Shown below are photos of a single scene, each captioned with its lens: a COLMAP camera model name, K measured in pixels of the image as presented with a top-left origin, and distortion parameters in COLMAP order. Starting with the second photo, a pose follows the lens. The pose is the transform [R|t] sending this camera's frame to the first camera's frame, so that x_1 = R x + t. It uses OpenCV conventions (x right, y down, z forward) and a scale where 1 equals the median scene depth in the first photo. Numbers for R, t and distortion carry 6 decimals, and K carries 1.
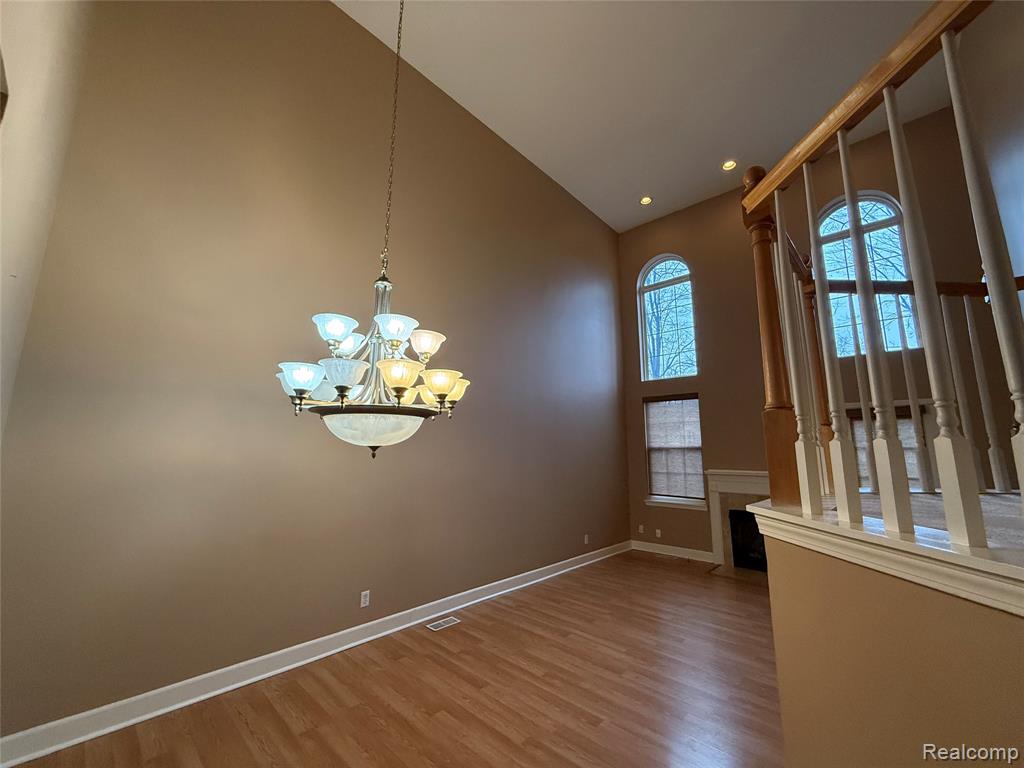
lens RADIAL K [[409.9, 0, 510.9], [0, 409.9, 381.9], [0, 0, 1]] dist [-0.001673, 0.000736]
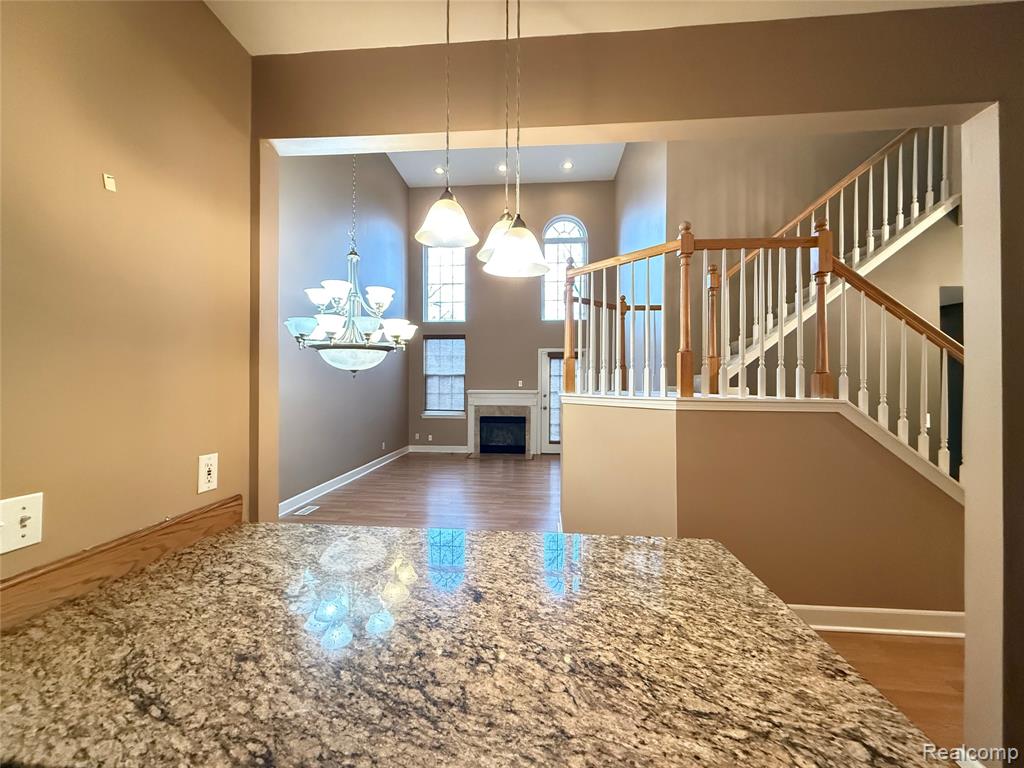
lens RADIAL K [[409.9, 0, 513.2], [0, 409.9, 378.4], [0, 0, 1]] dist [-0.001673, 0.000736]
pose [[0.787803, -0.002883, 0.615920, -0.254531], [-0.098472, 0.986537, 0.130570, -0.023945], [-0.608004, -0.163514, 0.776913, -0.176215]]
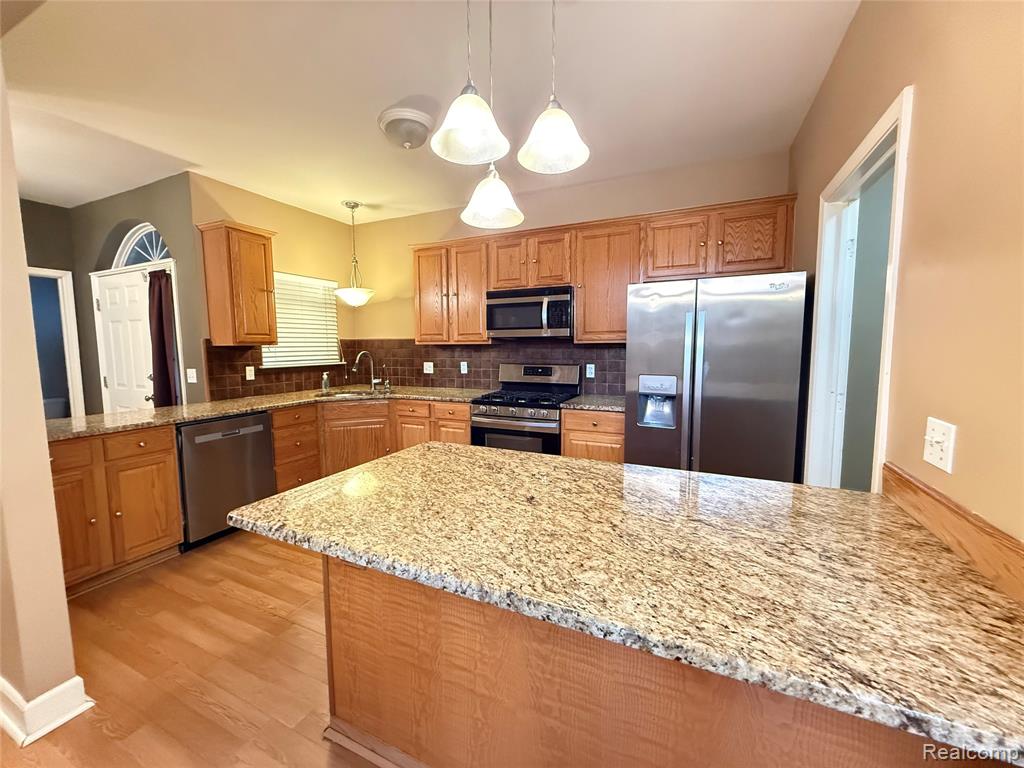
lens RADIAL K [[409.9, 0, 511.1], [0, 409.9, 381.5], [0, 0, 1]] dist [-0.001673, 0.000736]
pose [[-0.950751, 0.022598, -0.309131, 0.733783], [0.048080, 0.996019, -0.075063, 0.387751], [0.306204, -0.086229, -0.948052, 1.771429]]
